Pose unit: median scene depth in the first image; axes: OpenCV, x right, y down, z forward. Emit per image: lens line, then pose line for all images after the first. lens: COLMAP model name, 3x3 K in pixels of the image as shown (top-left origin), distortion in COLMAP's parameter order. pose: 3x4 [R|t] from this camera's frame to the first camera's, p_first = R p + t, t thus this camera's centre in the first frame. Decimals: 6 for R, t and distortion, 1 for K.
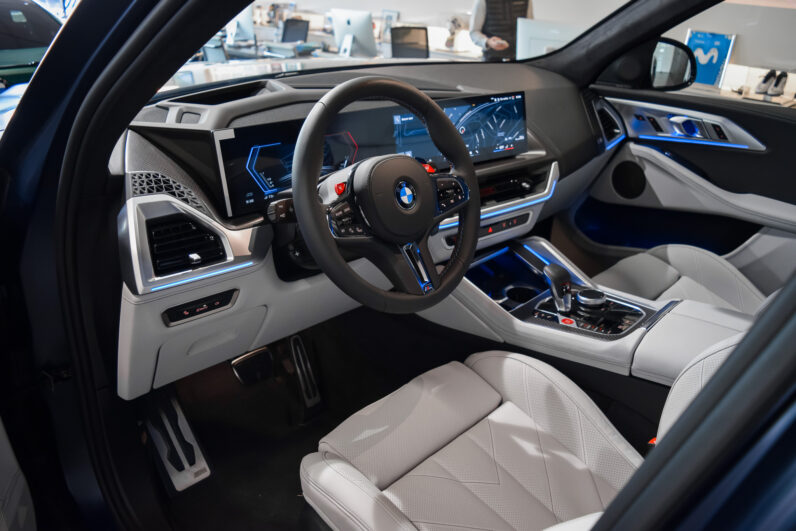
lens RADIAL K [[619.0, 0, 398.0], [0, 619.0, 265.5], [0, 0, 1]] dist [-0.092362, 0.006633]
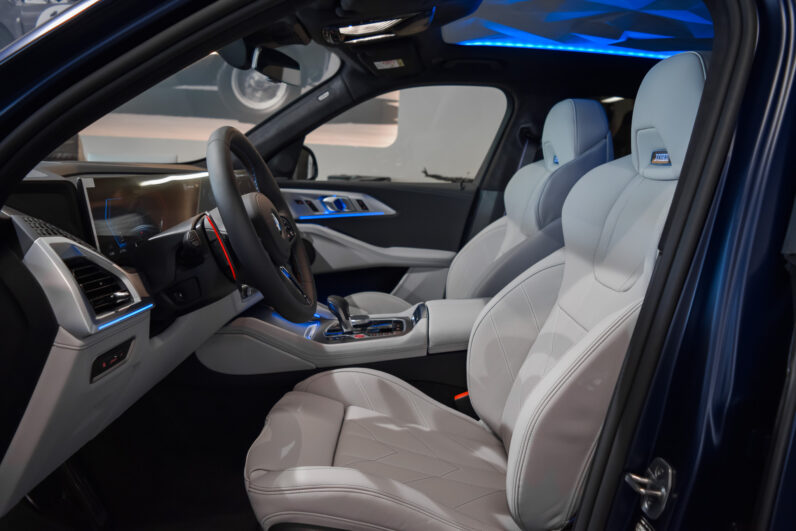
lens RADIAL K [[619.0, 0, 398.0], [0, 619.0, 265.5], [0, 0, 1]] dist [-0.092362, 0.006633]
pose [[0.706271, -0.110491, 0.699266, -0.378396], [0.274298, 0.953300, -0.126415, 0.098788], [-0.652642, 0.281090, 0.703595, 0.036821]]
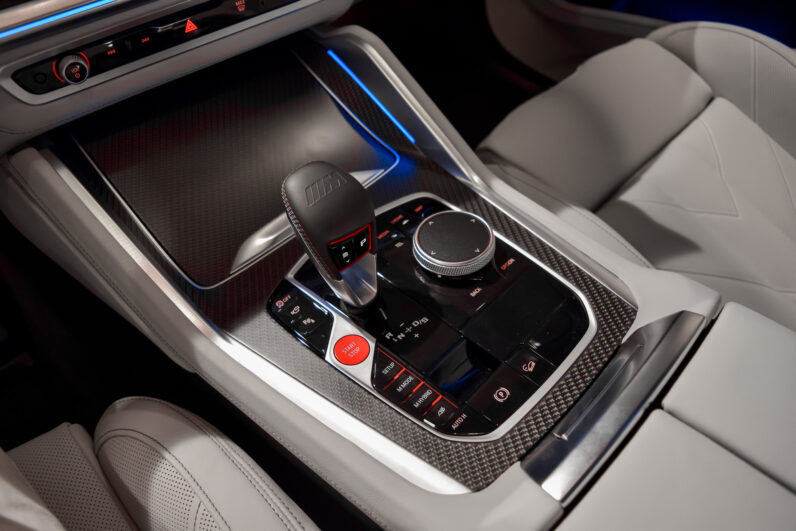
lens RADIAL K [[619.0, 0, 398.0], [0, 619.0, 265.5], [0, 0, 1]] dist [-0.092362, 0.006633]
pose [[0.999977, -0.006505, 0.002138, 0.217139], [0.004885, 0.896567, 0.442881, -0.071032], [-0.004798, -0.442860, 0.896578, 0.520562]]
